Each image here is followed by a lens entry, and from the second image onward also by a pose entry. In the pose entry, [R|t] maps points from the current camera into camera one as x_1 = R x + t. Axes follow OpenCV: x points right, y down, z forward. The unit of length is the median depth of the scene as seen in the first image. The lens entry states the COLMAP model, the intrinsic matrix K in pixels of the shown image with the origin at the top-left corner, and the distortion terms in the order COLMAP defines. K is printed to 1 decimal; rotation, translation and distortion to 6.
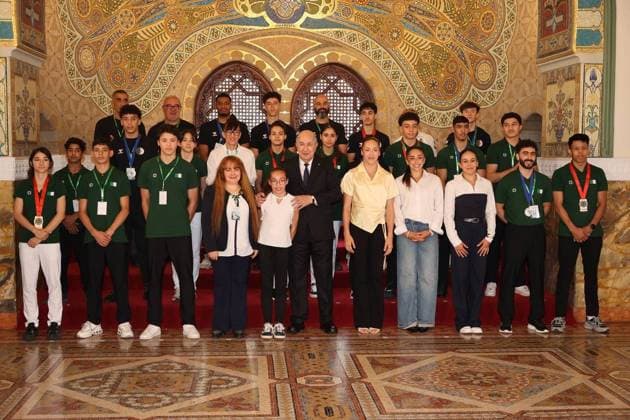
lens RADIAL K [[930.6, 0, 338.5], [0, 930.6, 202.6], [0, 0, 1]] dist [0.000988, -0.004189]
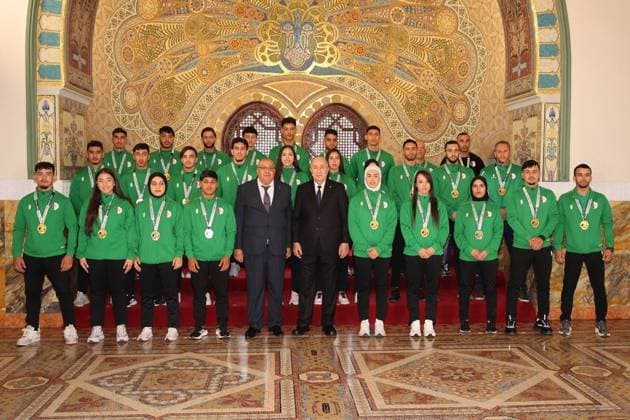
lens RADIAL K [[908.2, 0, 354.3], [0, 908.2, 205.2], [0, 0, 1]] dist [-0.002380, 0.002383]
pose [[0.999502, 0.001113, 0.031539, -0.016412], [-0.000373, 0.999724, -0.023476, 0.009080], [-0.031557, 0.023453, 0.999227, -0.151795]]
